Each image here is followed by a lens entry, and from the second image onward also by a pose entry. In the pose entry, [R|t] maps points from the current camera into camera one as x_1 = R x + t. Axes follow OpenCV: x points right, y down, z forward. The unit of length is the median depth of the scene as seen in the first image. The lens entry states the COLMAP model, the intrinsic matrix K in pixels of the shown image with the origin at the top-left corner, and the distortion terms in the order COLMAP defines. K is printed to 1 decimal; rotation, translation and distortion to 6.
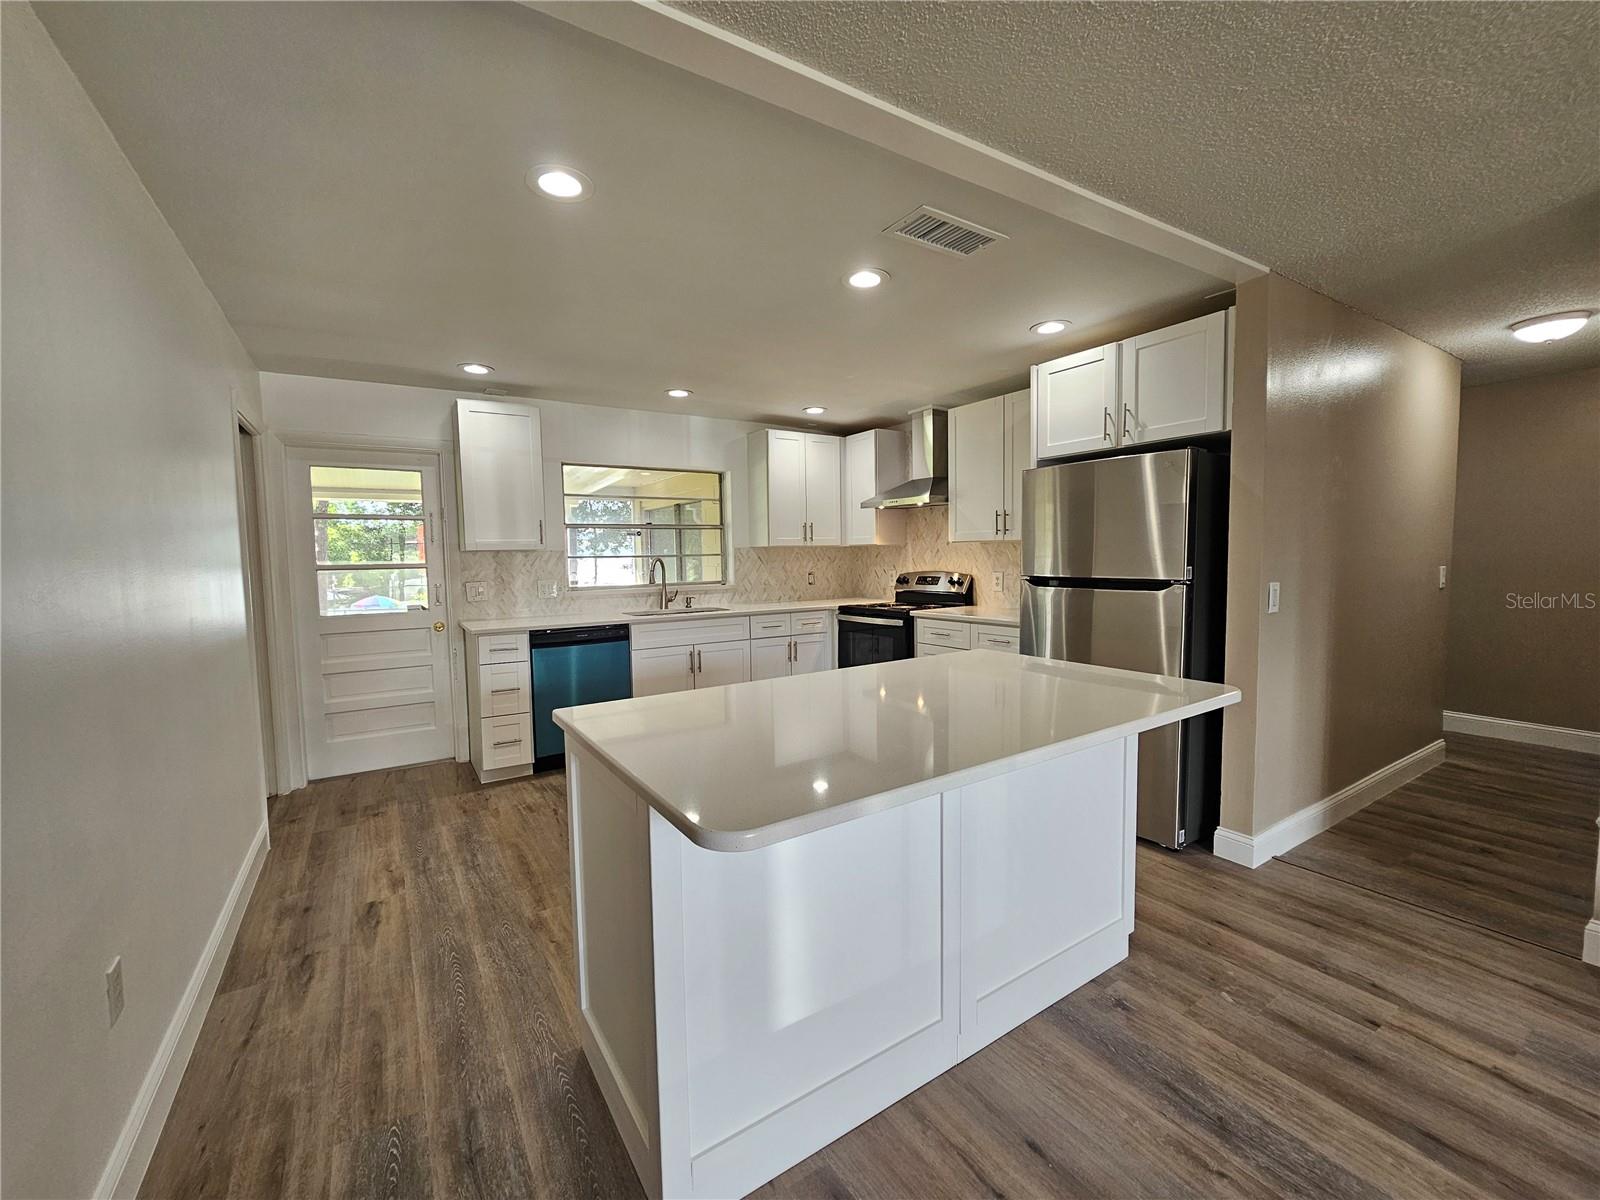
lens RADIAL K [[654.6, 0, 796.7], [0, 654.6, 597.9], [0, 0, 1]] dist [-0.000402, 0.000465]
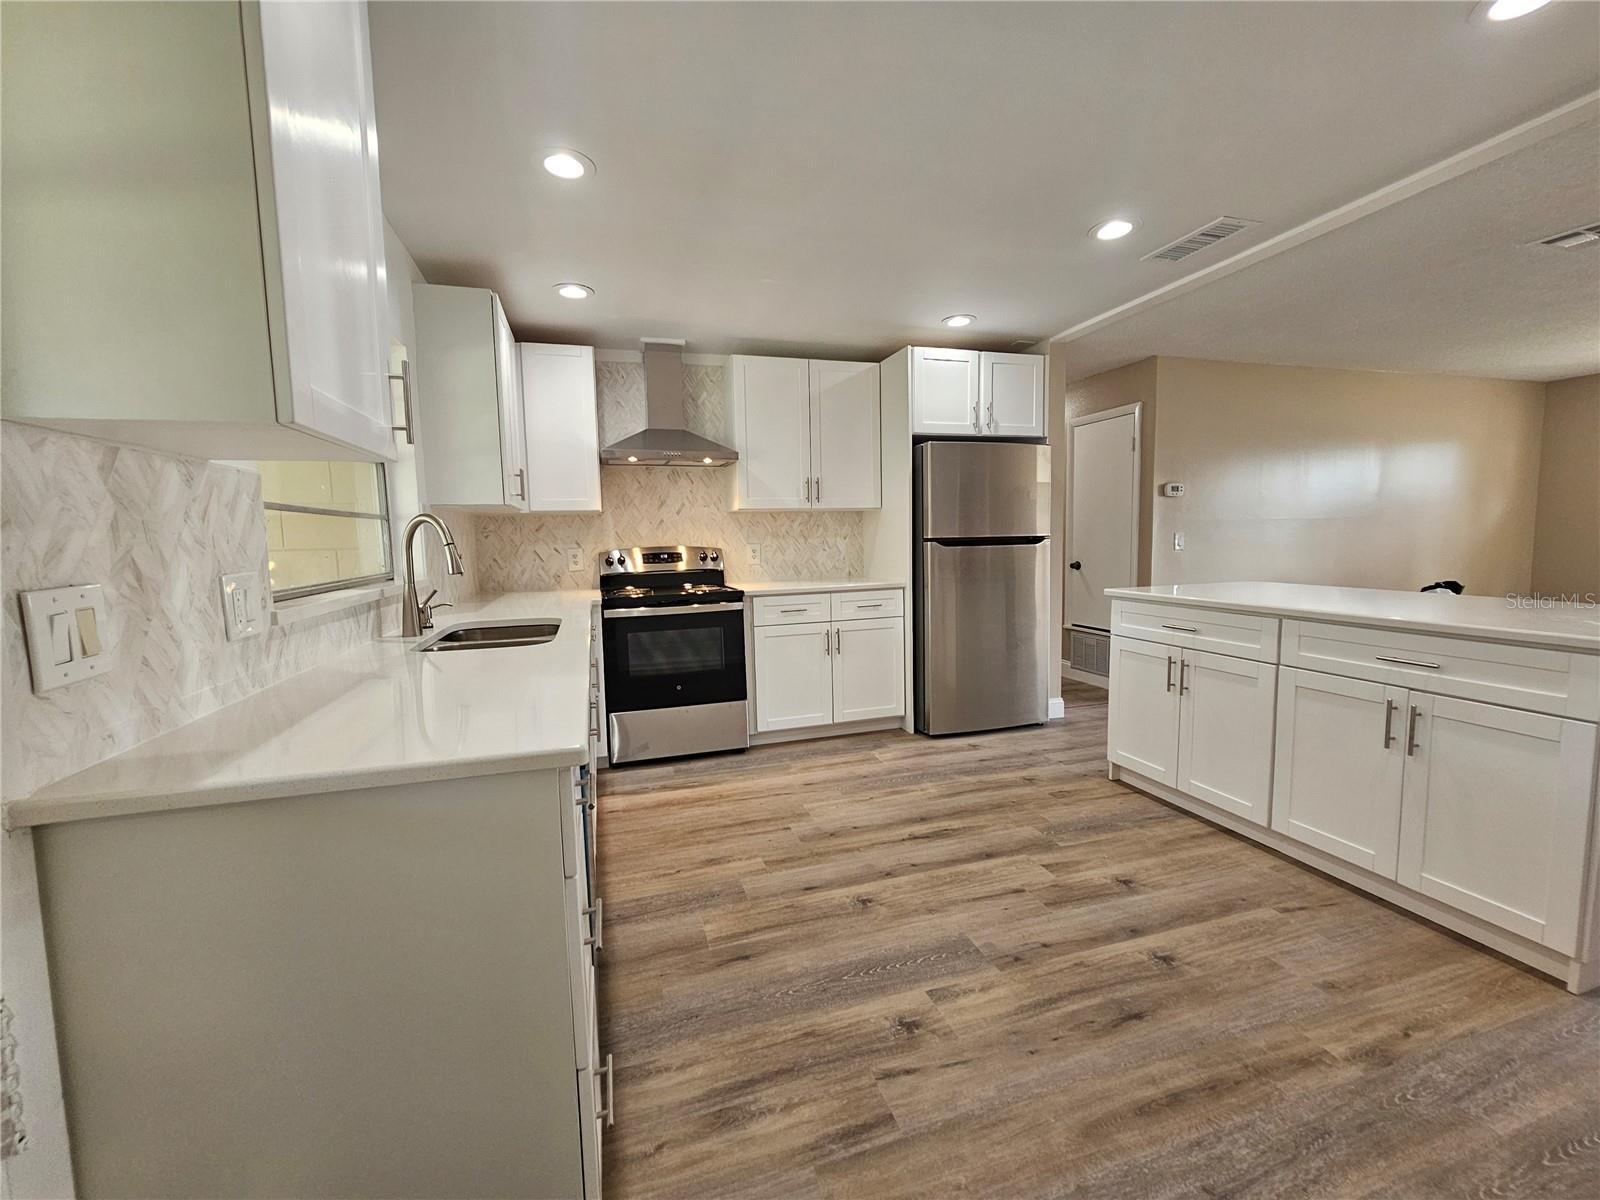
lens RADIAL K [[648.6, 0, 795.1], [0, 648.6, 594.5], [0, 0, 1]] dist [-0.002010, -0.000515]
pose [[0.278186, -0.076188, 0.957501, -0.824278], [0.082222, 0.995079, 0.055290, -0.019980], [-0.957002, 0.063347, 0.283082, 0.983381]]
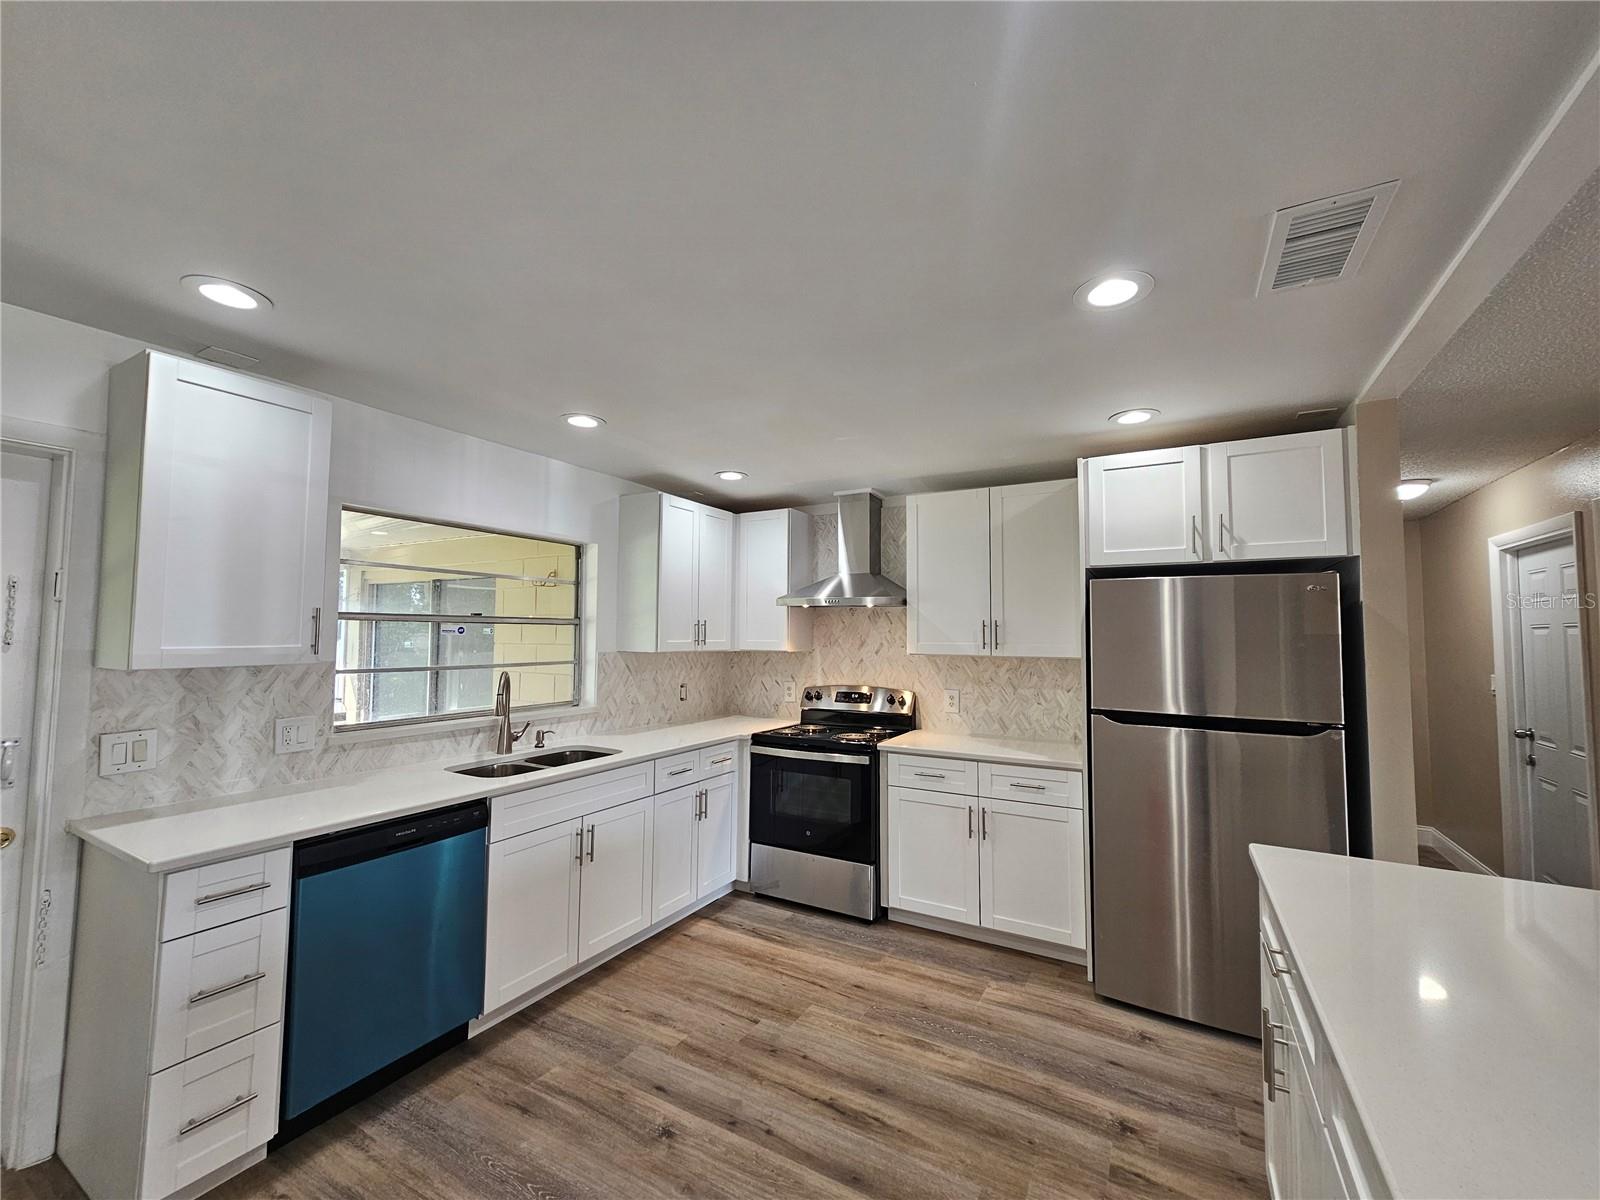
lens RADIAL K [[654.6, 0, 796.7], [0, 654.6, 597.9], [0, 0, 1]] dist [-0.000402, 0.000465]
pose [[0.890241, 0.049686, 0.452771, -0.375079], [0.007882, 0.992203, -0.124380, -0.077141], [-0.455421, 0.114297, 0.882909, 0.473957]]
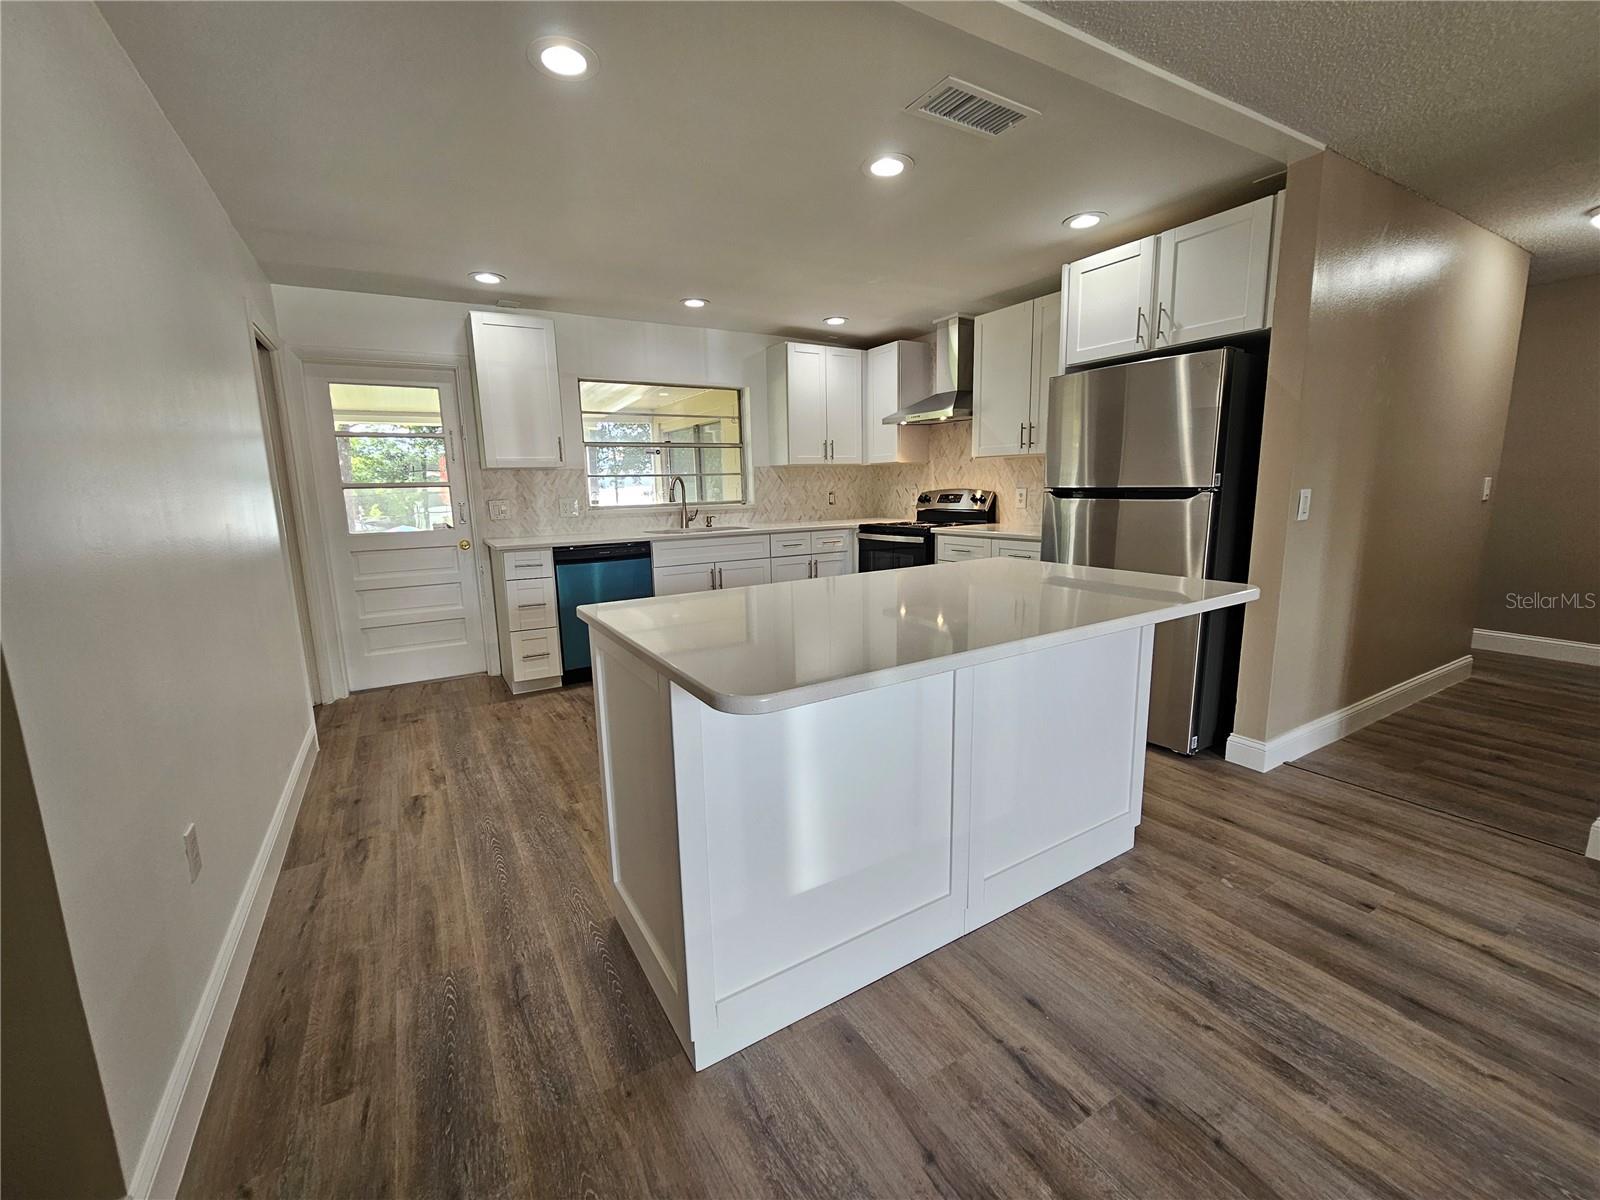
lens RADIAL K [[657.0, 0, 798.6], [0, 657.0, 594.3], [0, 0, 1]] dist [-0.000137, -0.000063]
pose [[0.999526, -0.000264, -0.030772, 0.004398], [0.003358, 0.994928, 0.100537, 0.026506], [0.030590, -0.100592, 0.994457, -0.009185]]
